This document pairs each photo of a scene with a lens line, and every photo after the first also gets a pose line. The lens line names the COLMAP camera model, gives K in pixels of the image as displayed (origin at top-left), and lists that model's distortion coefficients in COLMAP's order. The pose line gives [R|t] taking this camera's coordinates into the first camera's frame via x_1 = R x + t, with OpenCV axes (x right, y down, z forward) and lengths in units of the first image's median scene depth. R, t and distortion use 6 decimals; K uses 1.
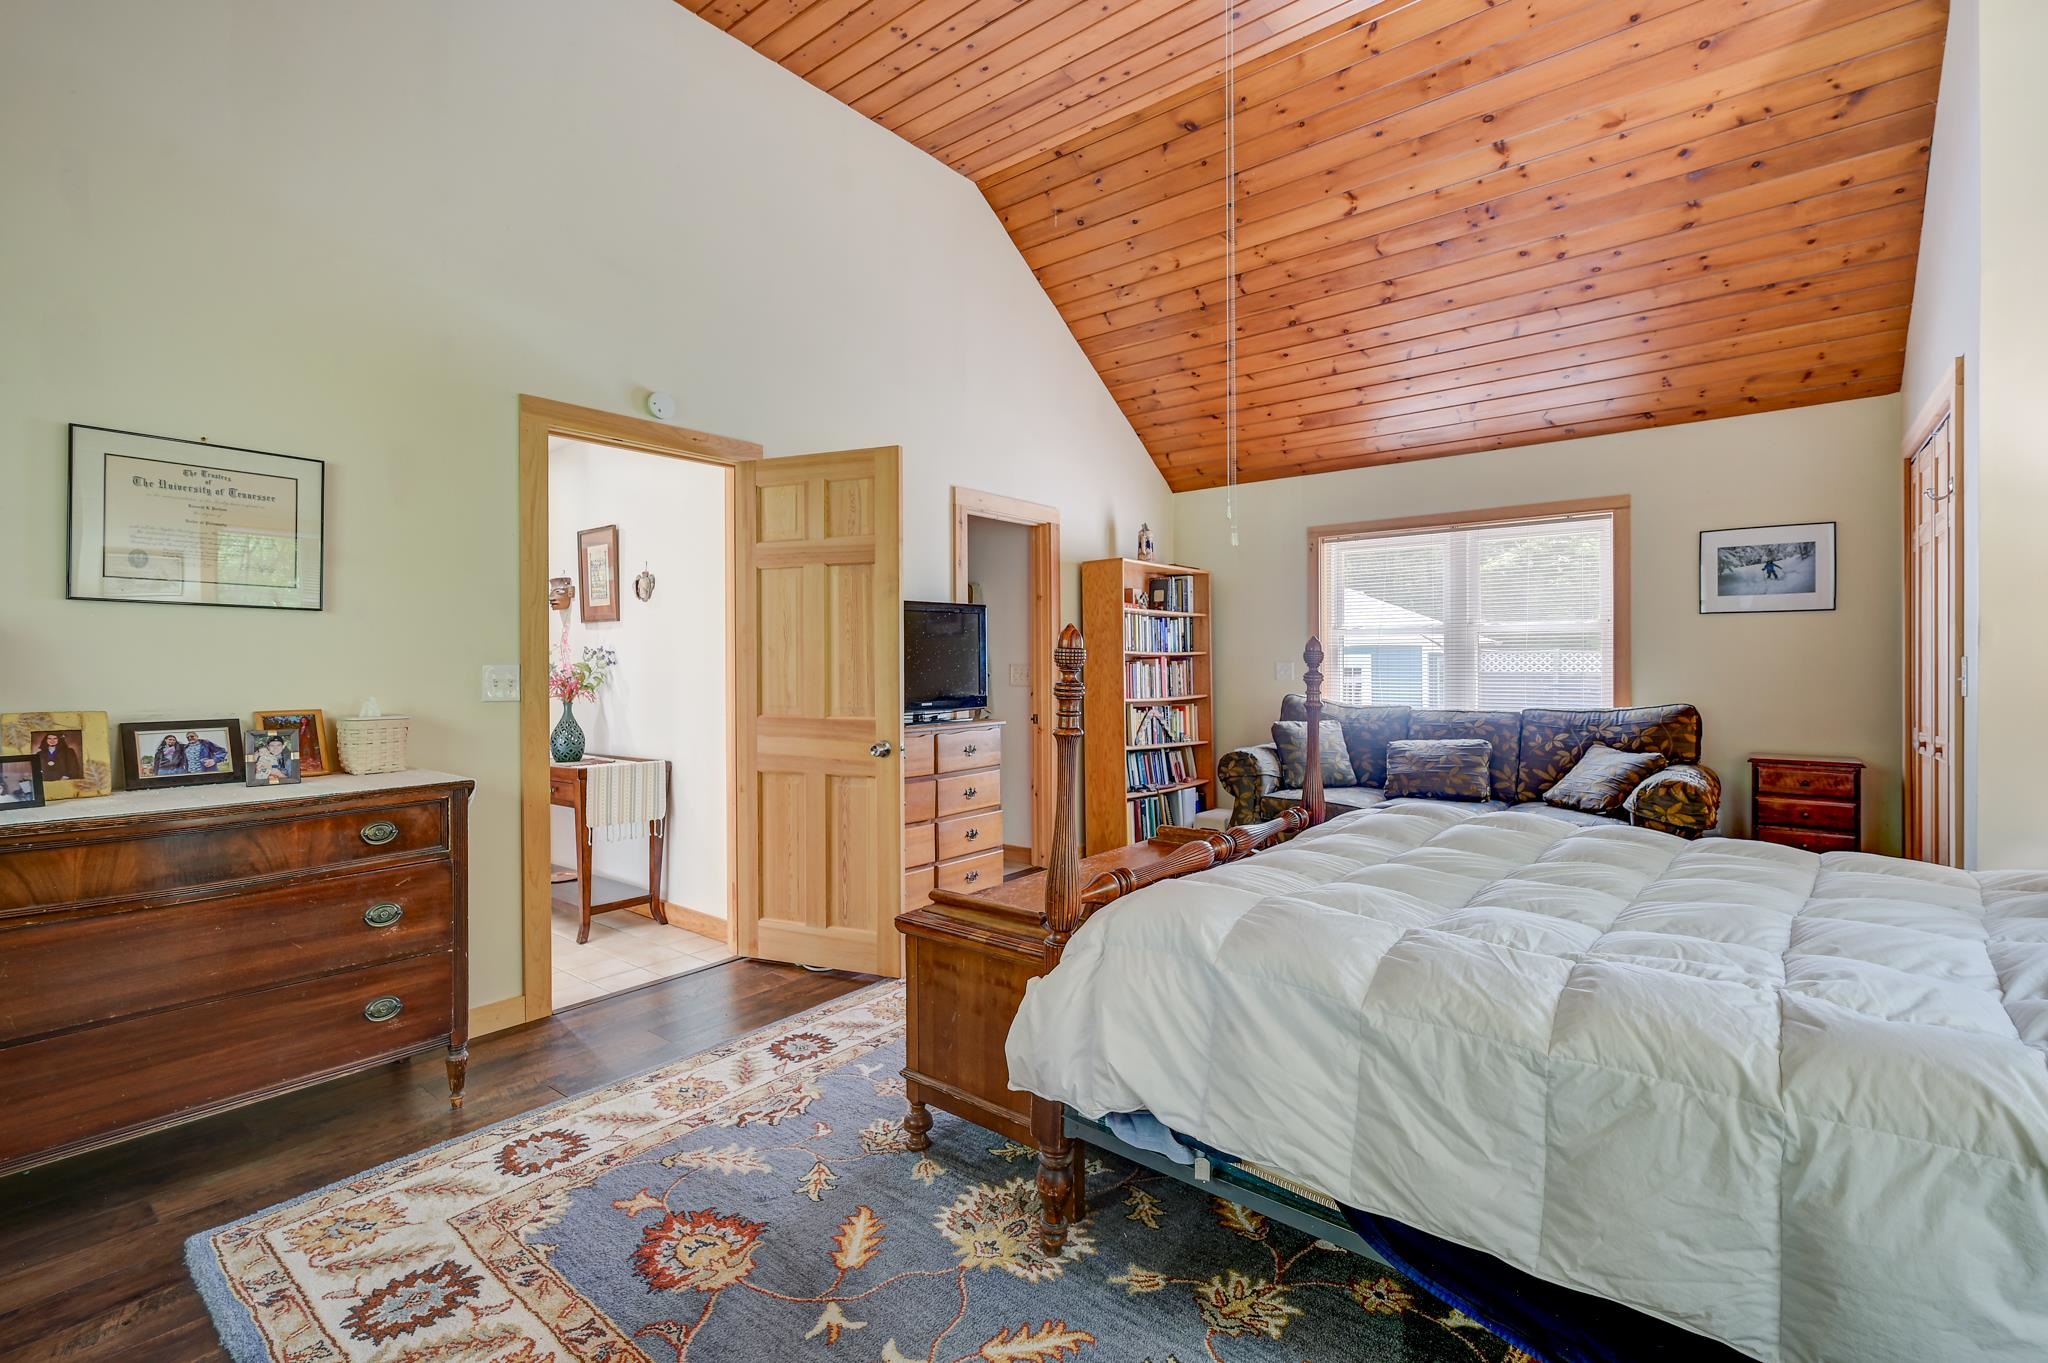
lens RADIAL K [[916.3, 0, 1033.7], [0, 916.3, 656.3], [0, 0, 1]] dist [0.003915, 0.000386]
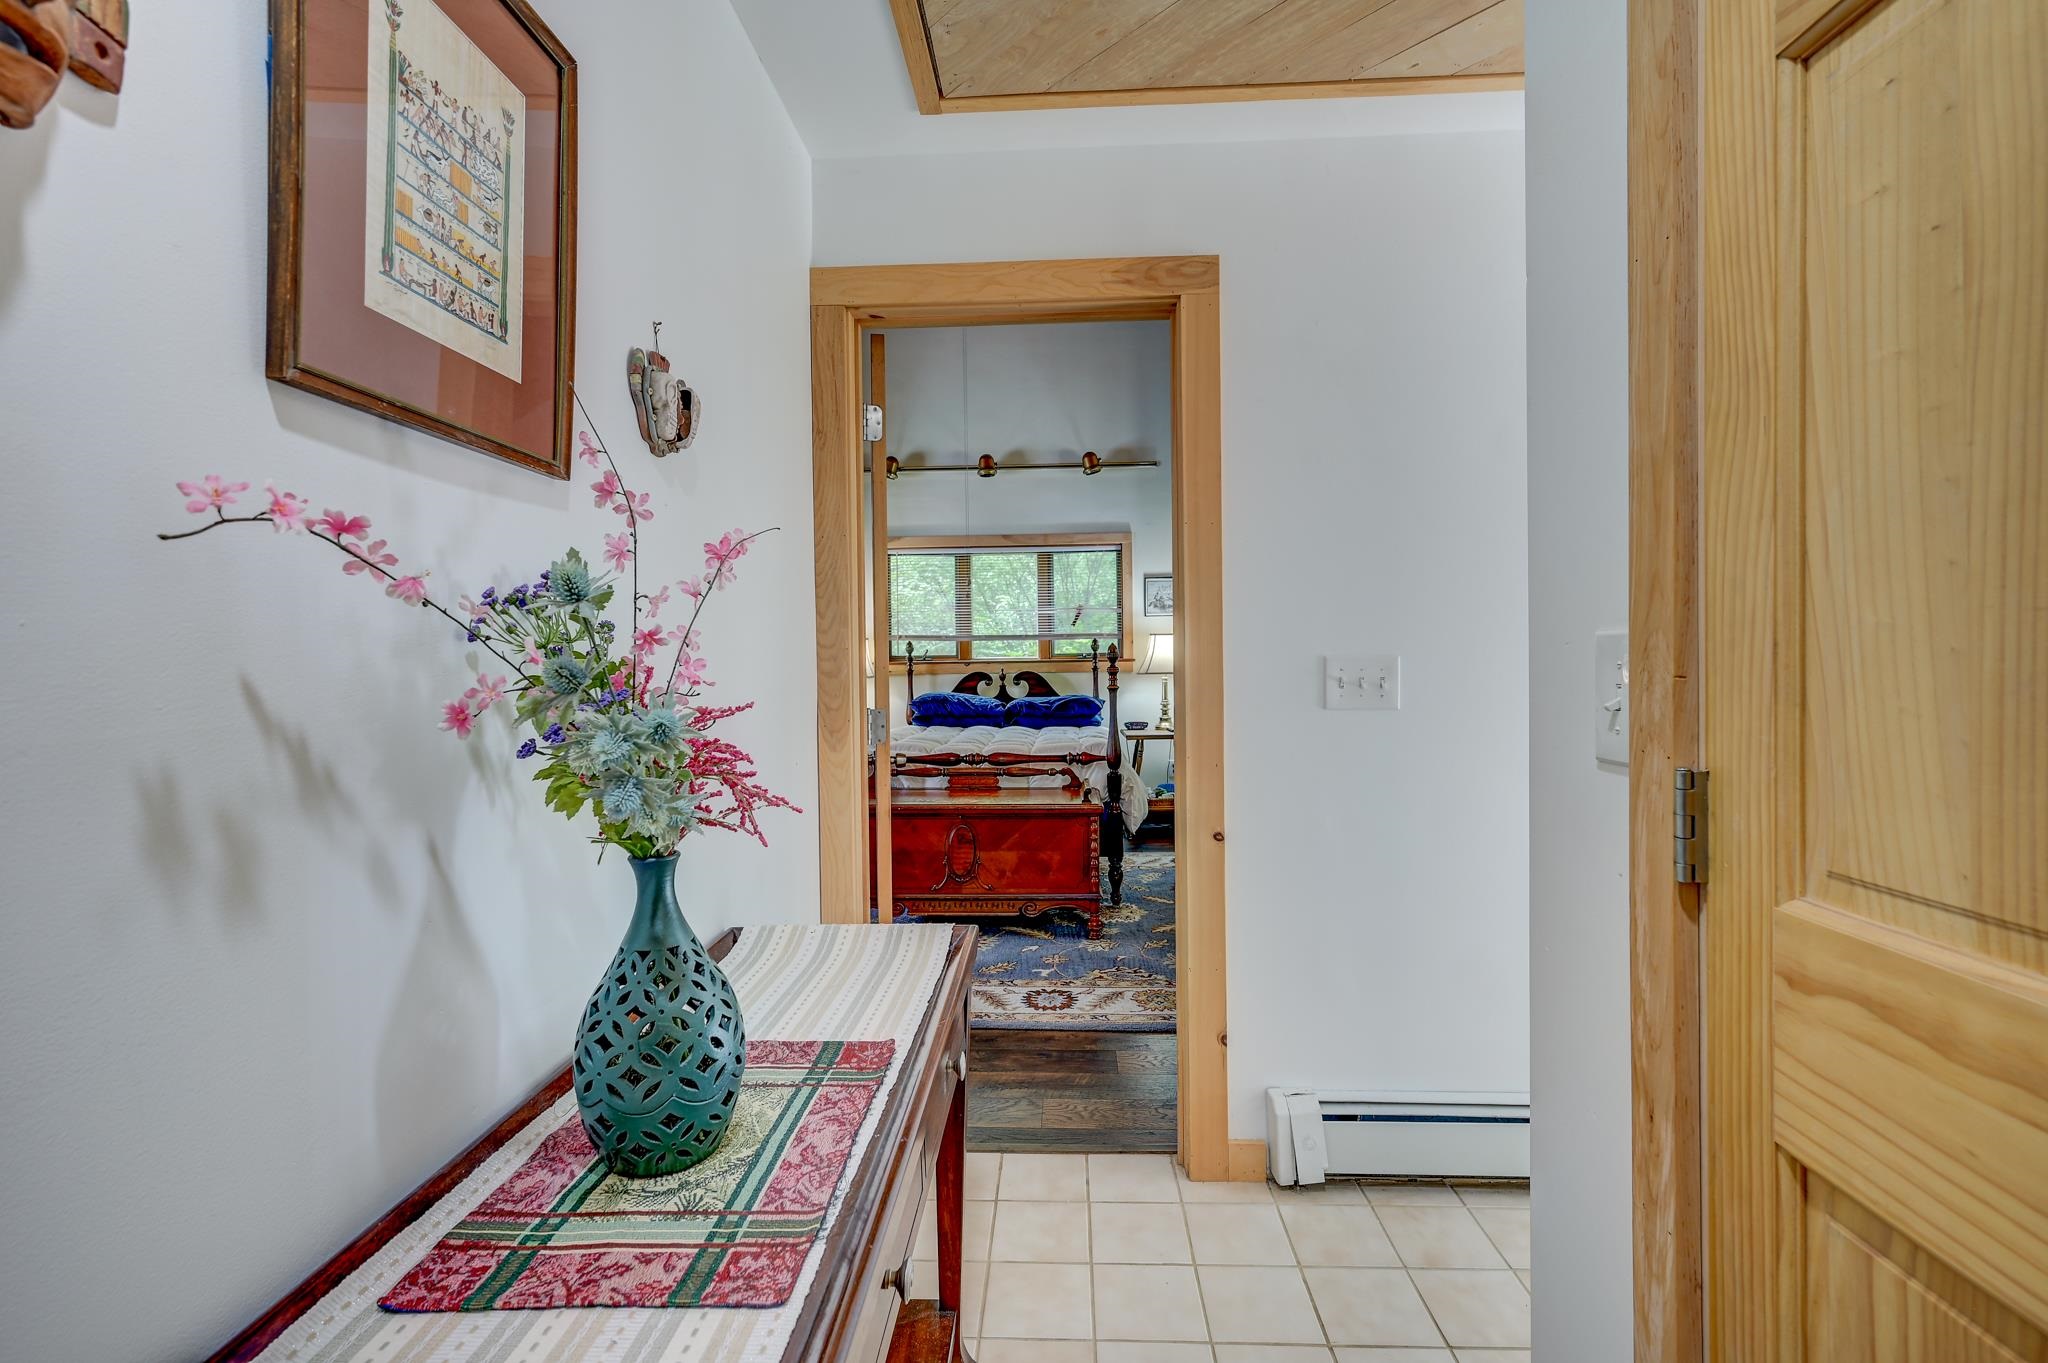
lens RADIAL K [[911.4, 0, 1033.4], [0, 911.4, 672.1], [0, 0, 1]] dist [-0.001216, 0.000165]
pose [[-0.596443, 0.000966, 0.802655, -0.797552], [0.010286, 0.999926, 0.006441, 0.011175], [-0.802589, 0.012098, -0.596409, 1.173655]]
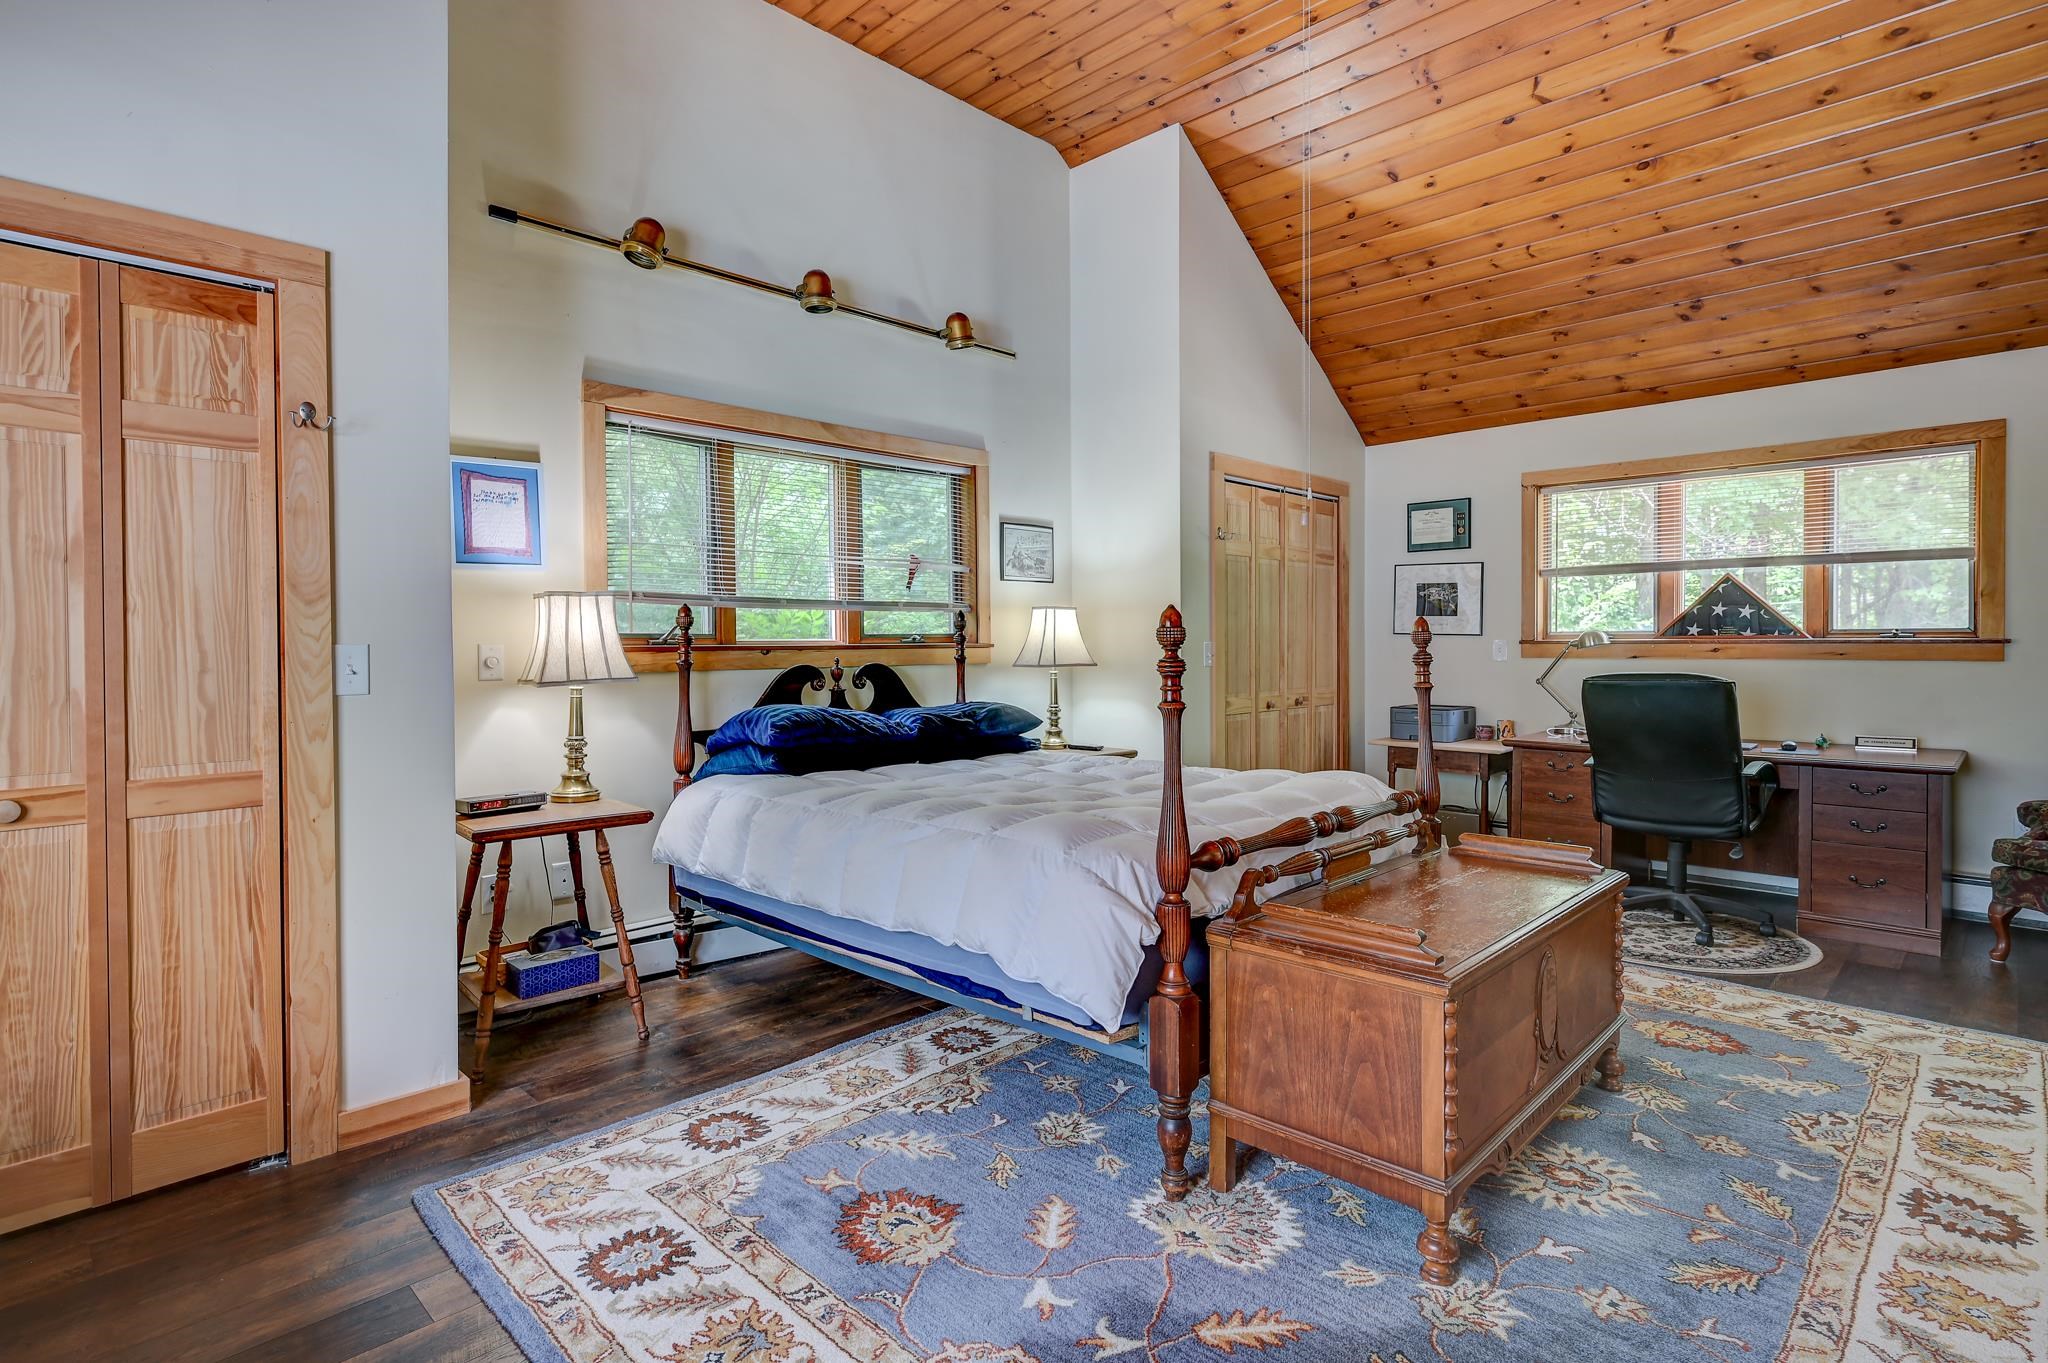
lens RADIAL K [[1021.2, 0, 1028.3], [0, 1021.2, 660.0], [0, 0, 1]] dist [-0.003368, -0.001481]
pose [[-0.995340, 0.008465, 0.096056, 0.240435], [0.009426, 0.999910, 0.009547, 0.008199], [-0.095966, 0.010408, -0.995330, 1.249746]]
